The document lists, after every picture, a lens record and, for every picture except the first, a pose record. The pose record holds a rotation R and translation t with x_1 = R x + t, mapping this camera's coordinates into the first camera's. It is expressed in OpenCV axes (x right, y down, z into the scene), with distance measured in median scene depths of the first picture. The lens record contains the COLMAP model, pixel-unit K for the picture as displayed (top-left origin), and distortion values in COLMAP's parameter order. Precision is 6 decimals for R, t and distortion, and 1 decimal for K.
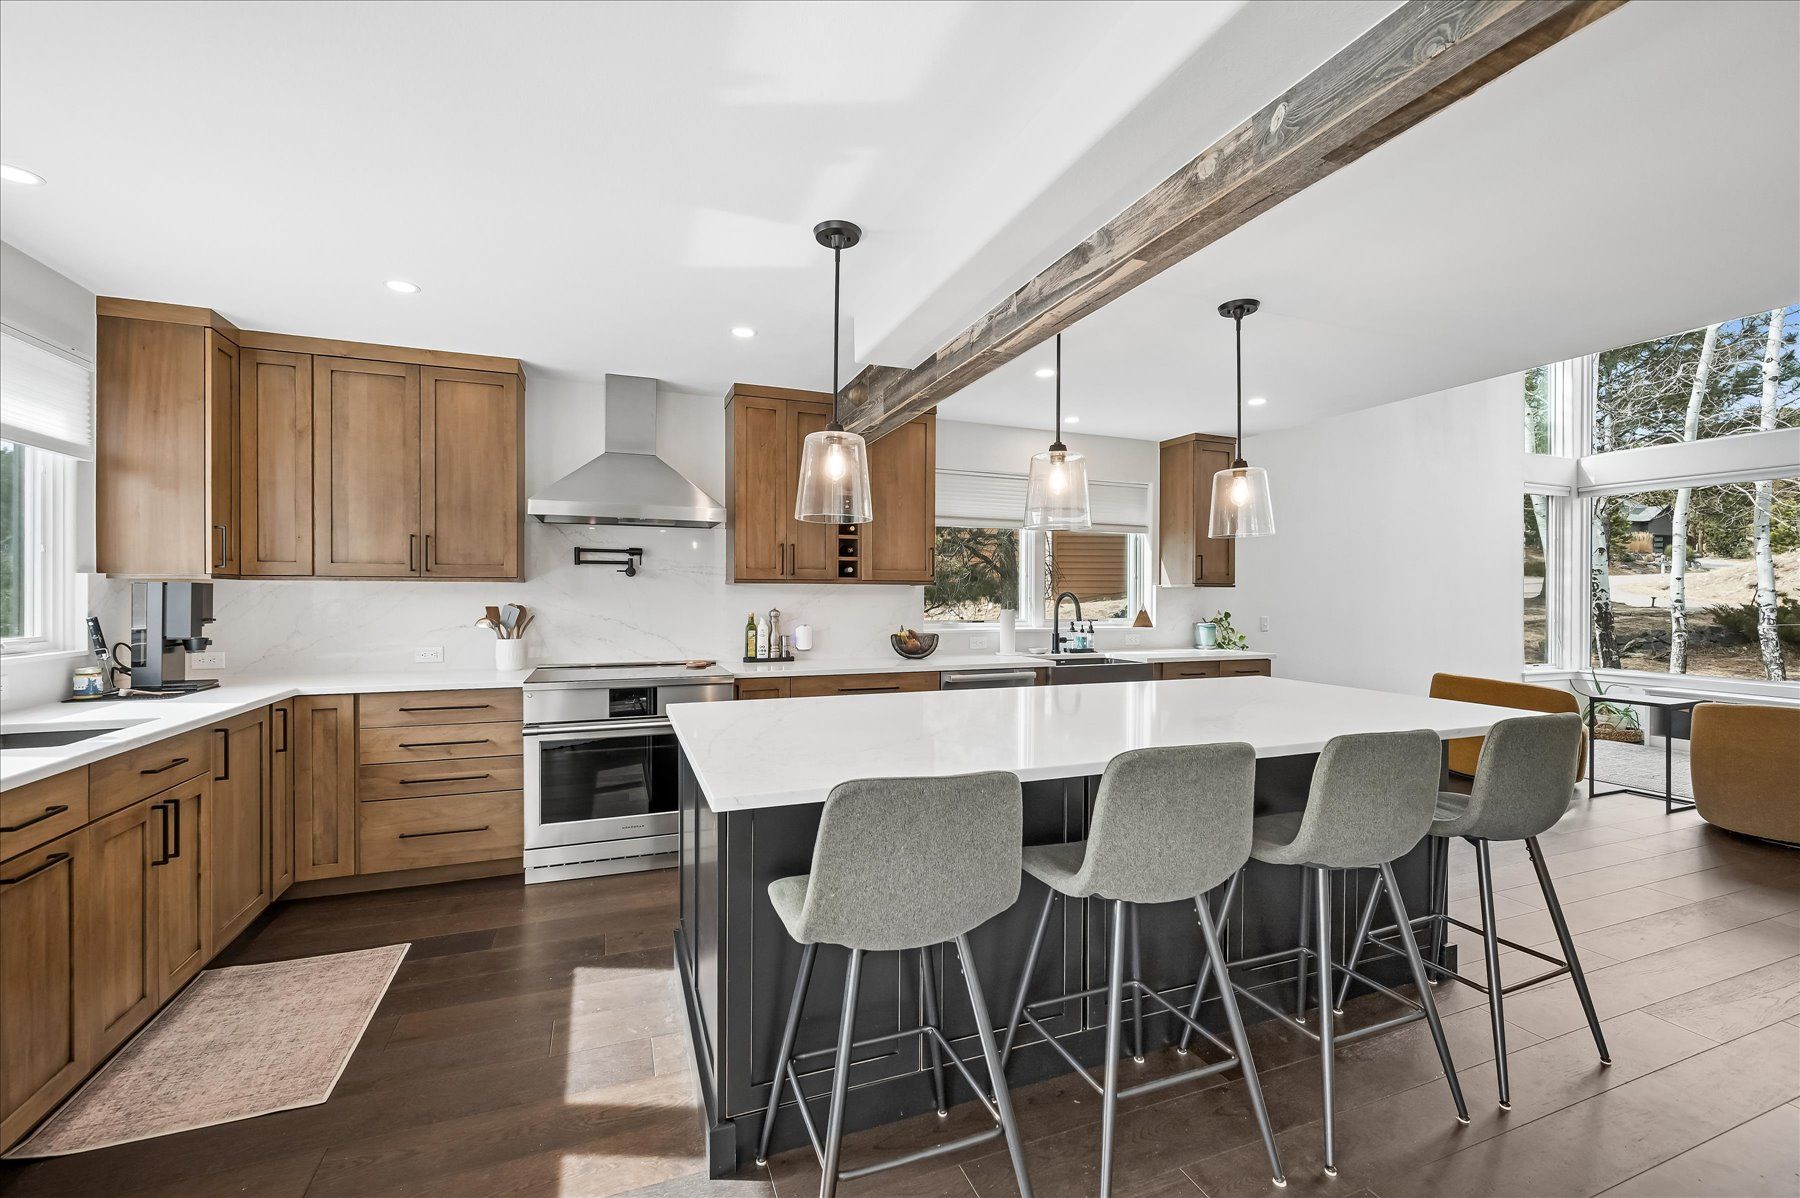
lens RADIAL K [[765.7, 0, 910.5], [0, 765.7, 607.5], [0, 0, 1]] dist [-0.002653, 0.000420]
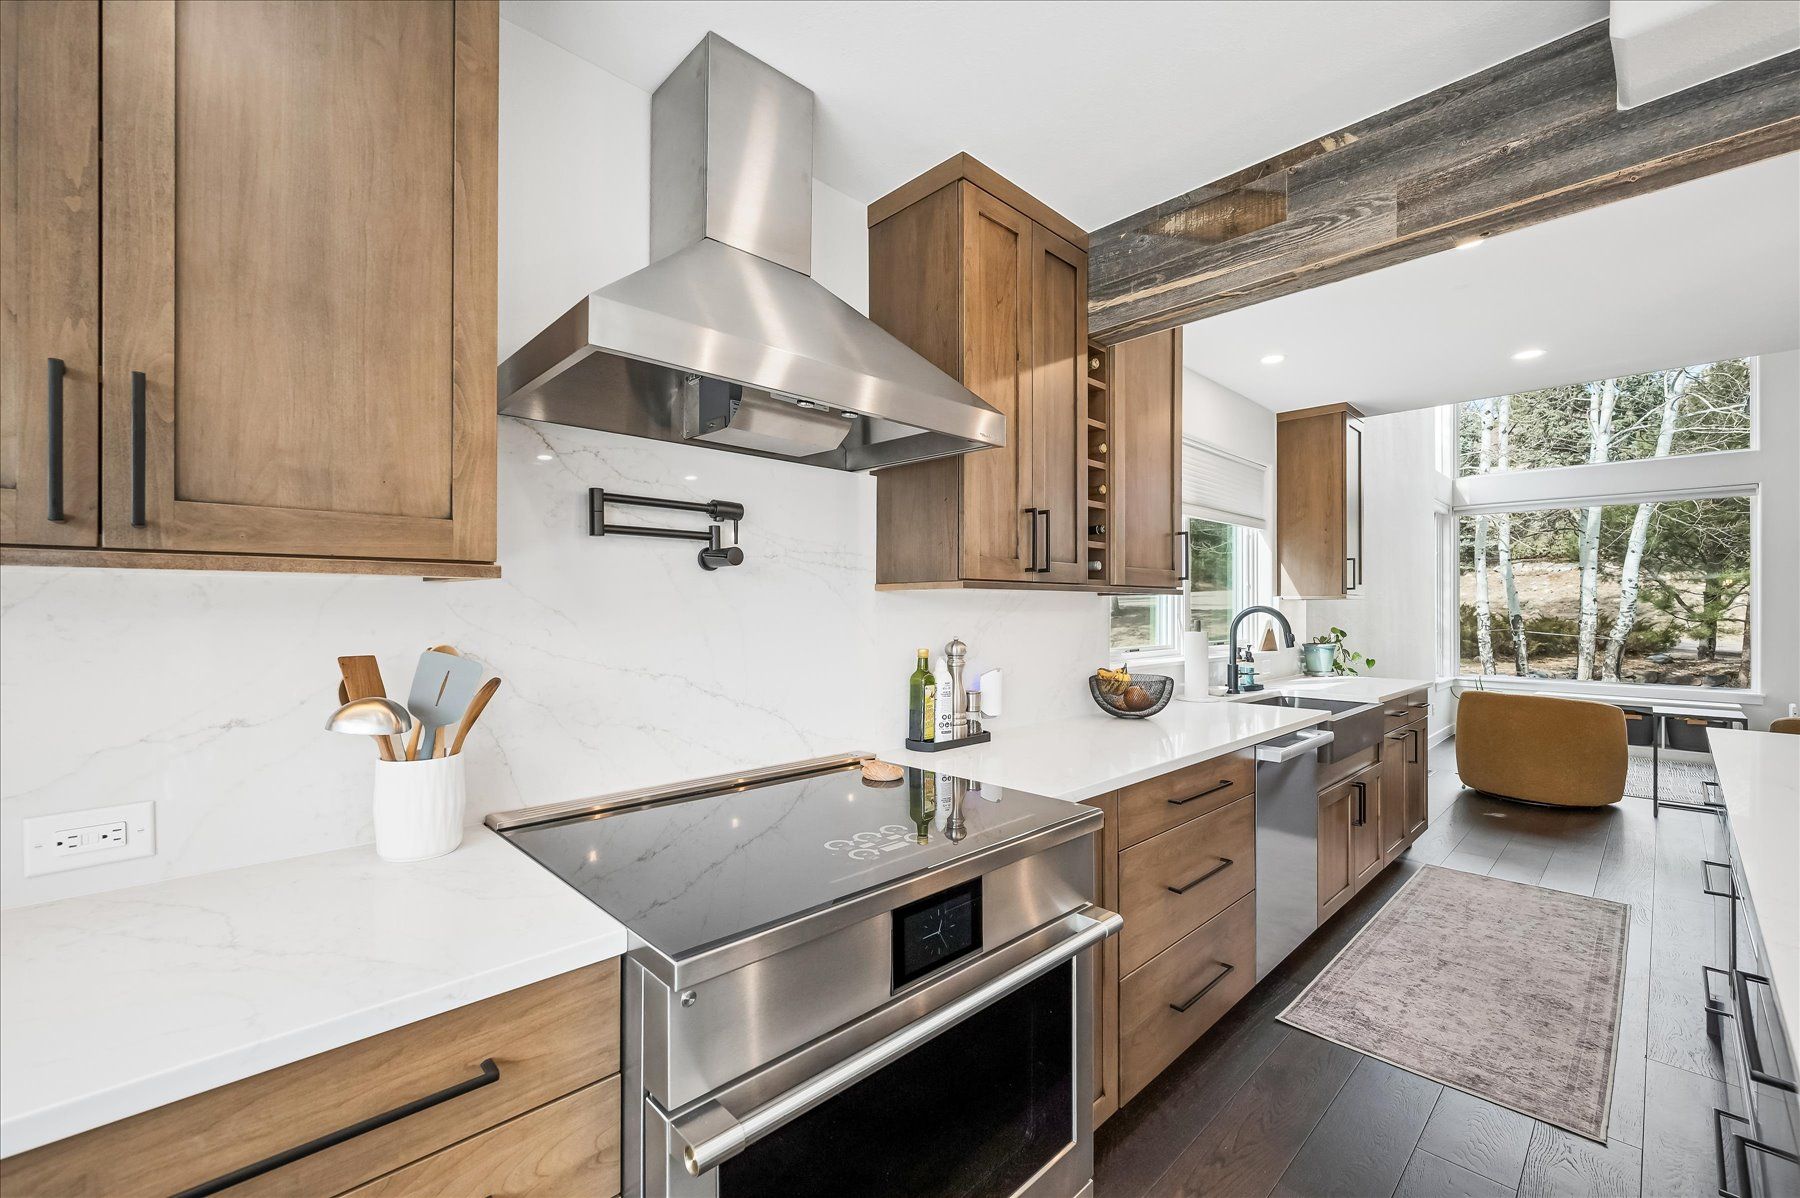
lens RADIAL K [[765.7, 0, 931.1], [0, 765.7, 609.8], [0, 0, 1]] dist [-0.002653, 0.000420]
pose [[0.922118, -0.003623, 0.386893, -0.417371], [0.008325, 0.999910, -0.010479, -0.014024], [-0.386820, 0.012884, 0.922065, 0.575970]]
